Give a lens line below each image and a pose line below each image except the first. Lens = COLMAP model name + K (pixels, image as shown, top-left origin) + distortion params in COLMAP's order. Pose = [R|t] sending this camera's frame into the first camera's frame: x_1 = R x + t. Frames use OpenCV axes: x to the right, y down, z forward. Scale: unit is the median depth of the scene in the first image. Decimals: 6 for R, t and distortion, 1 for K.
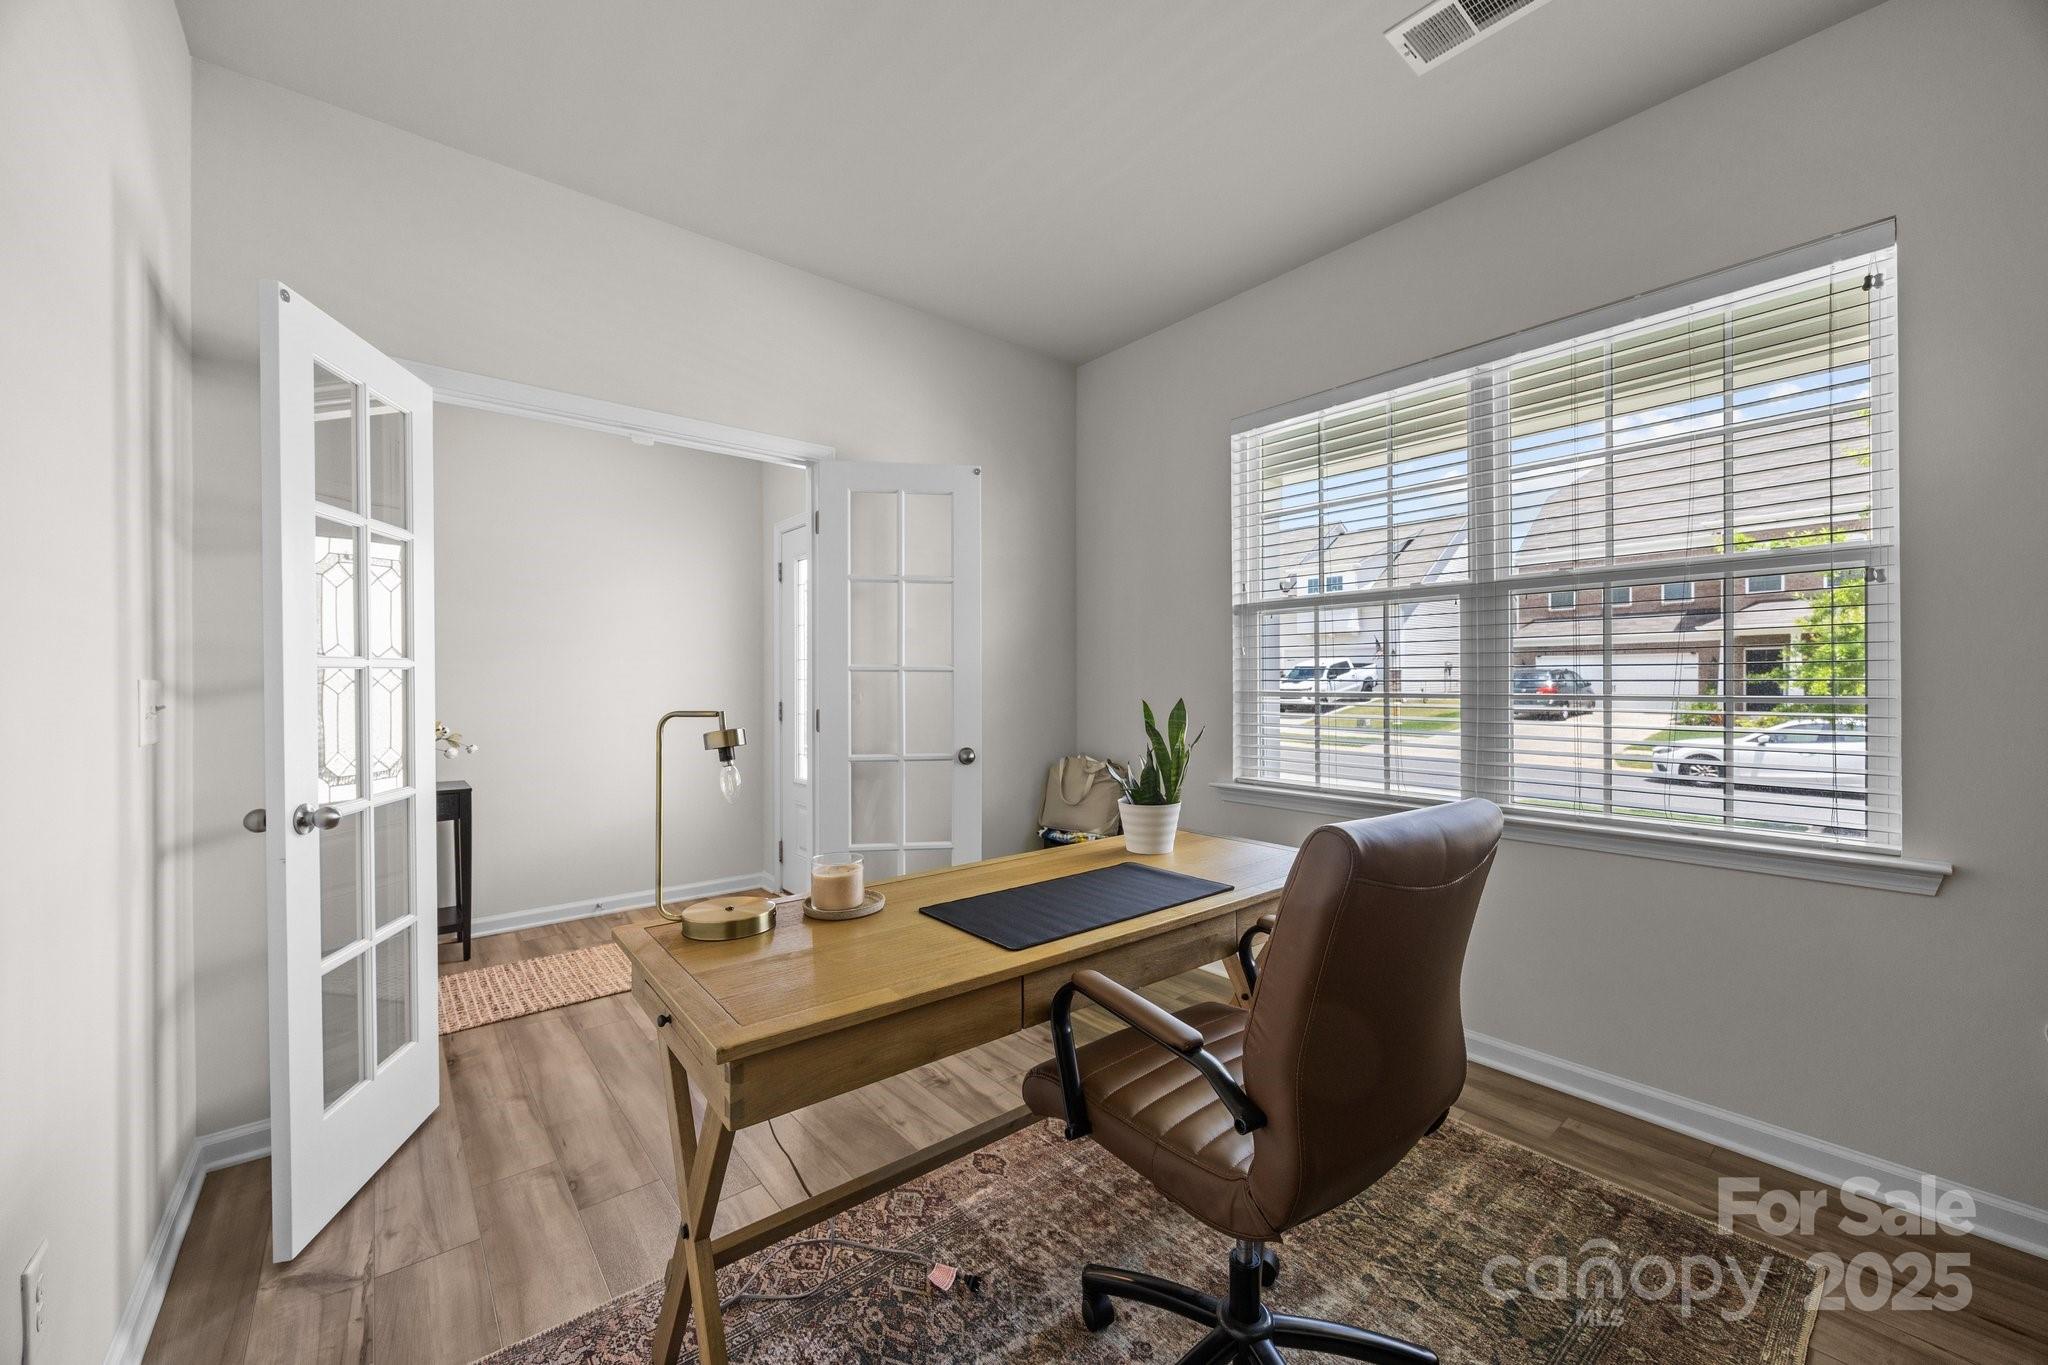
lens RADIAL K [[778.3, 0, 1026.4], [0, 778.3, 680.9], [0, 0, 1]] dist [-0.002702, -0.000214]
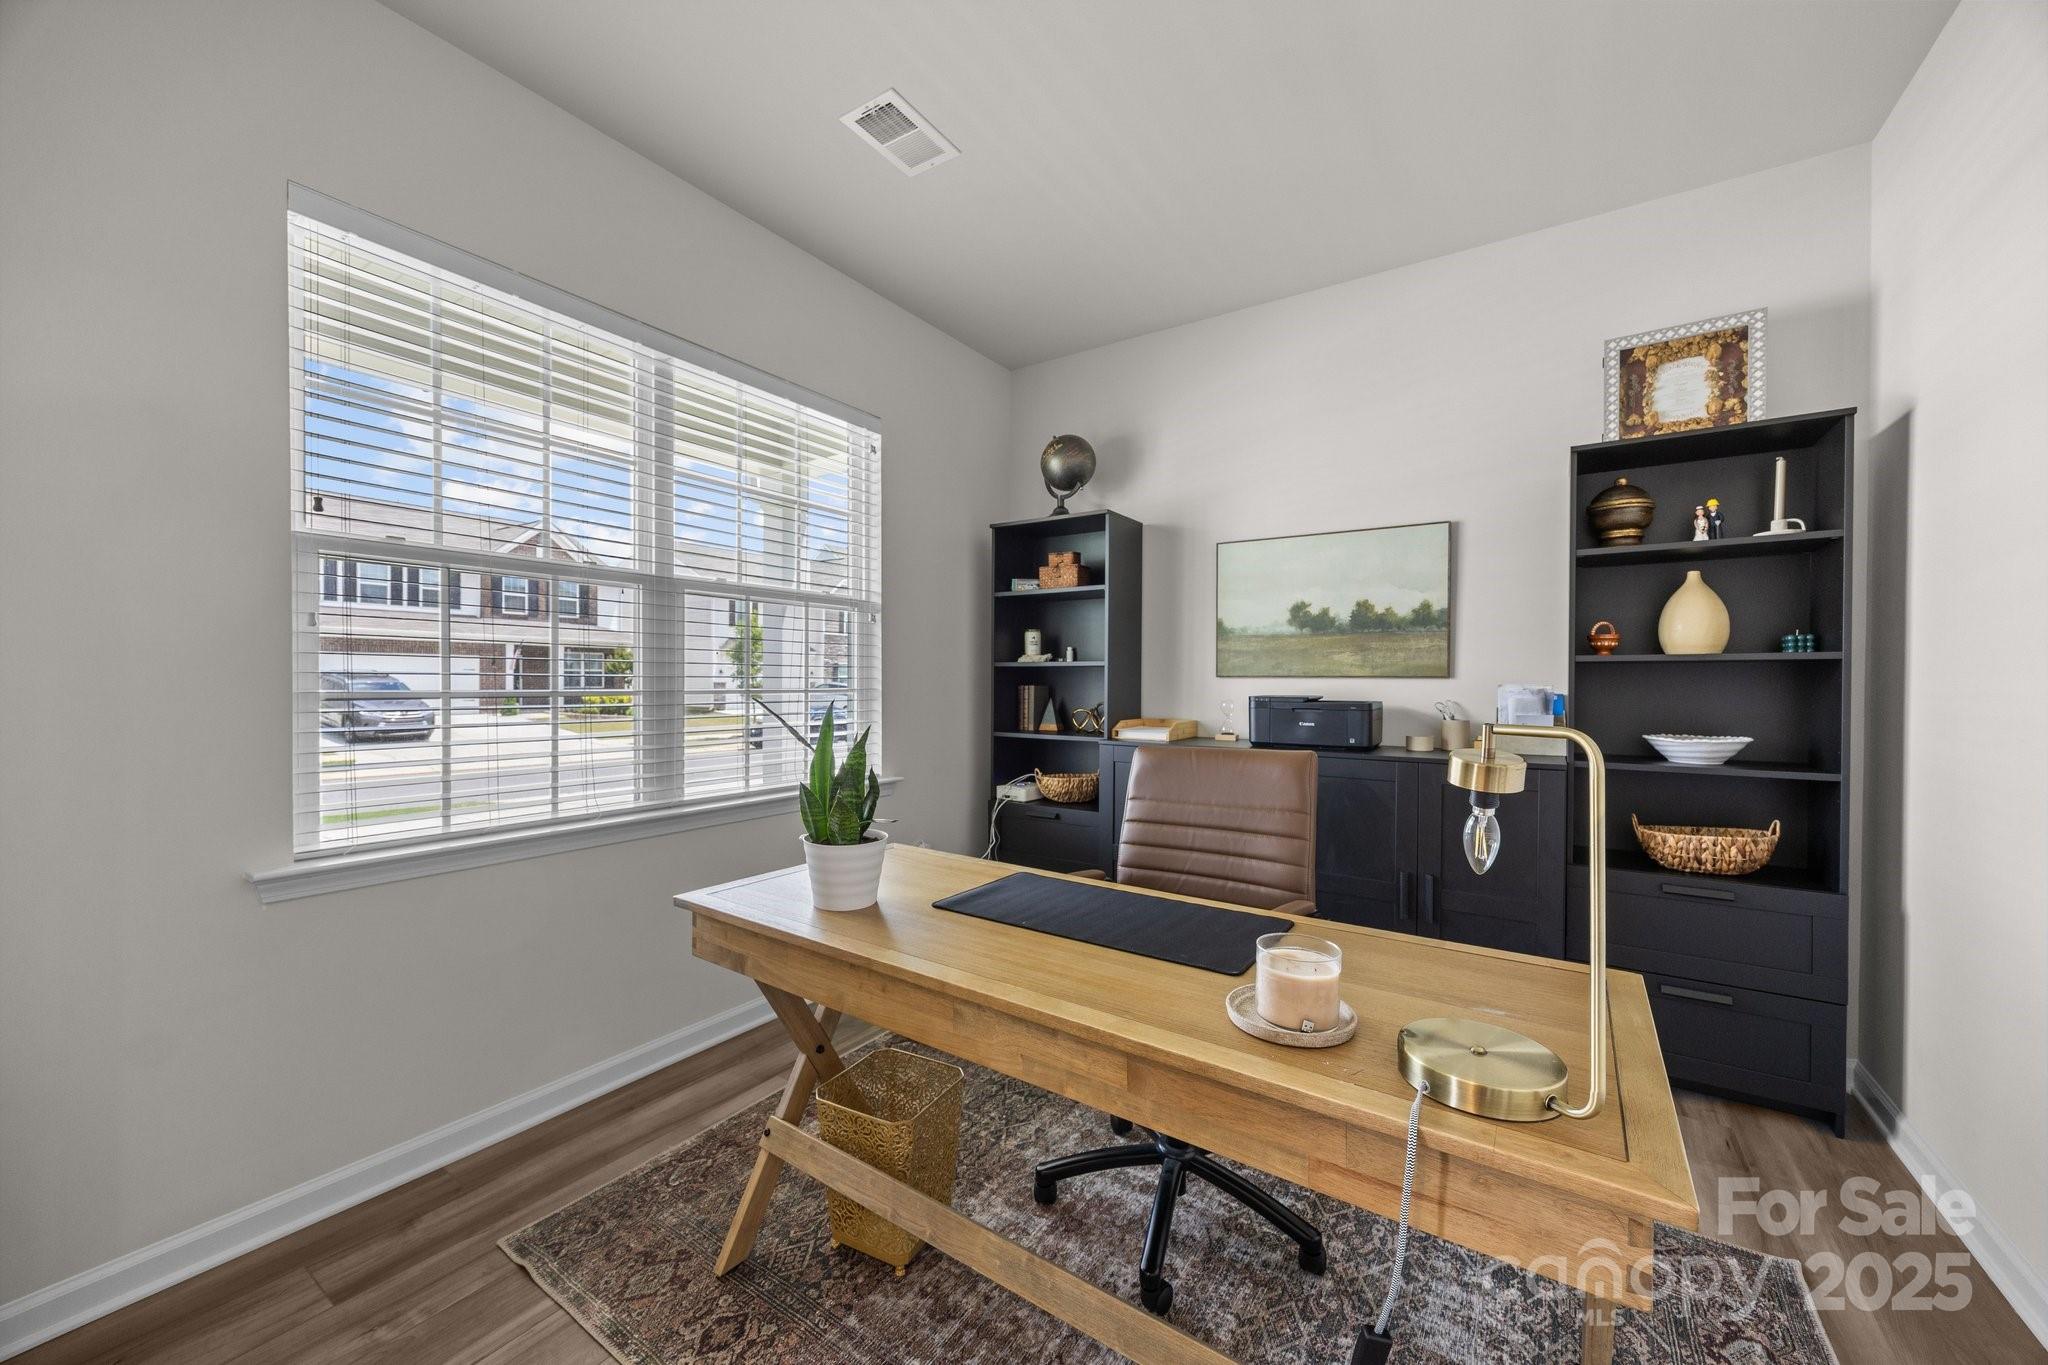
lens RADIAL K [[778.3, 0, 1026.4], [0, 778.3, 680.9], [0, 0, 1]] dist [-0.002702, -0.000214]
pose [[-0.289614, 0.016563, 0.957000, -0.480717], [0.011494, 0.999838, -0.013826, 0.025661], [-0.957075, 0.006996, -0.289757, 0.844601]]
